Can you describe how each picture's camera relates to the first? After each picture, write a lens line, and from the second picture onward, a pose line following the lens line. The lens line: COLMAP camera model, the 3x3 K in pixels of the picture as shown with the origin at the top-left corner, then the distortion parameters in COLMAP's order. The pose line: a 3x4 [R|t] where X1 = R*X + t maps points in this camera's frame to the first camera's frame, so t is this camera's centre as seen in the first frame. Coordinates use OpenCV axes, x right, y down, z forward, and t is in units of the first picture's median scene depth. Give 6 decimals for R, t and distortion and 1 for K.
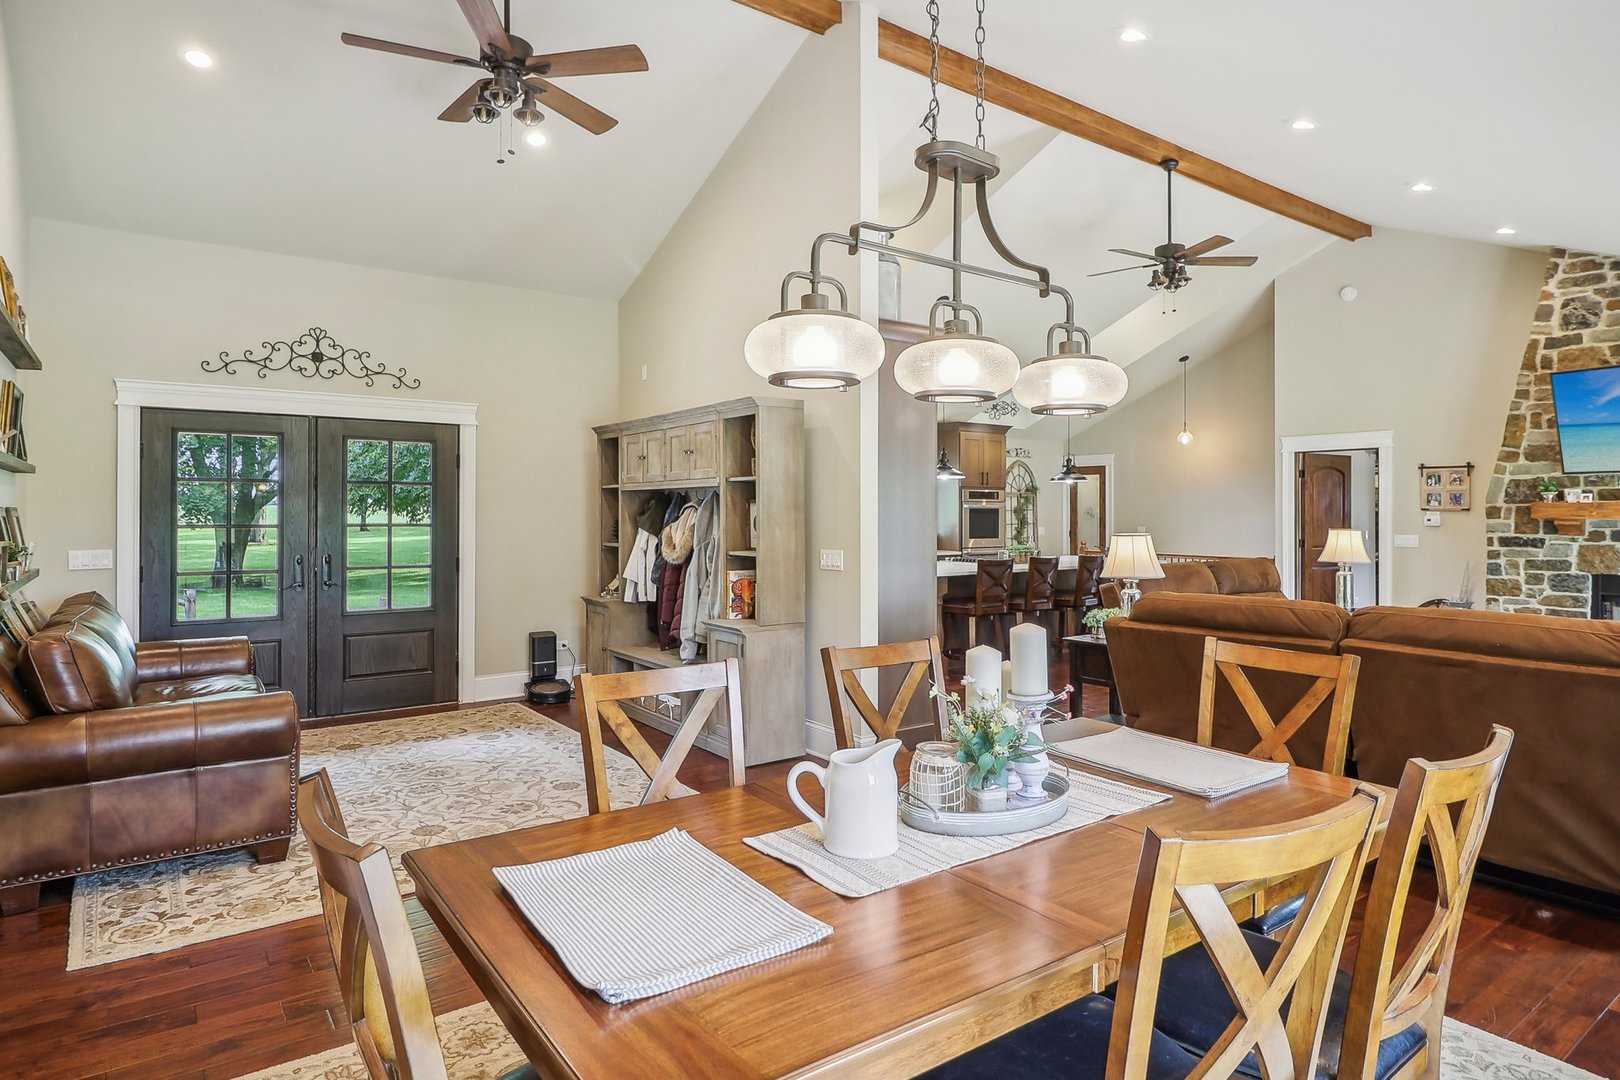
lens RADIAL K [[895.5, 0, 813.7], [0, 895.5, 511.4], [0, 0, 1]] dist [0.018995, -0.025285]
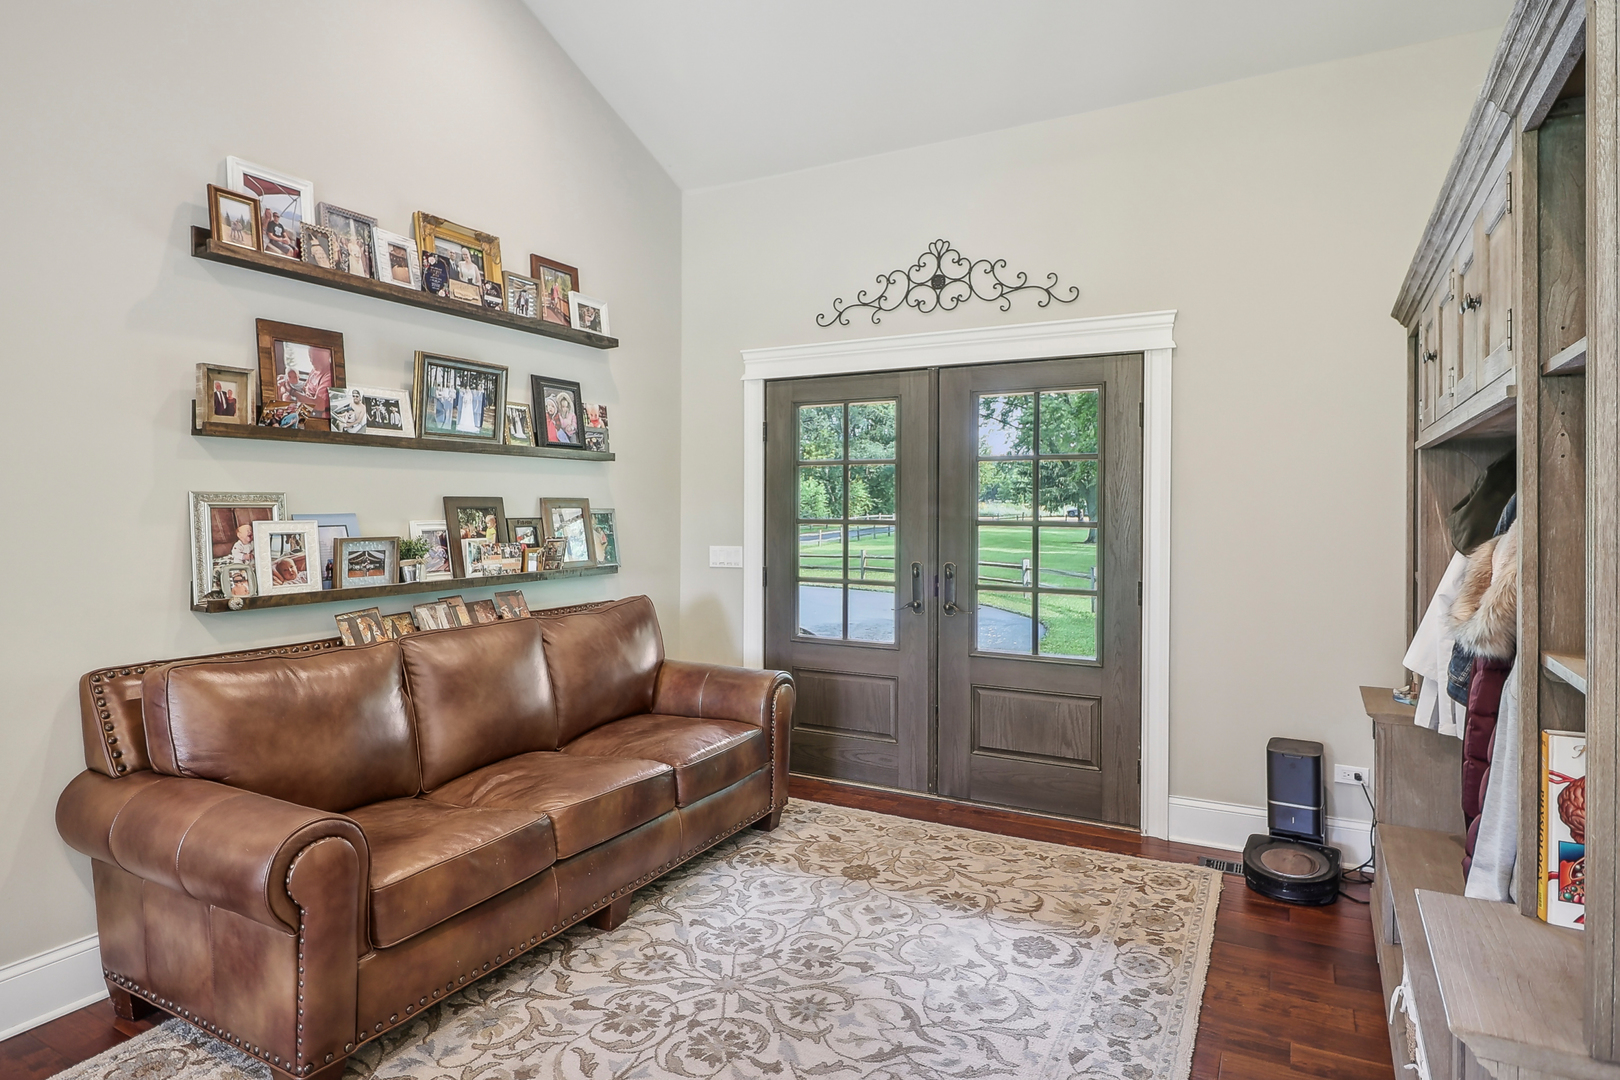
lens RADIAL K [[895.5, 0, 813.7], [0, 895.5, 511.4], [0, 0, 1]] dist [0.018995, -0.025285]
pose [[0.440211, 0.002850, -0.897890, 0.033493], [0.000140, 0.999995, 0.003243, 0.004982], [0.897895, -0.001553, 0.440208, 0.624018]]
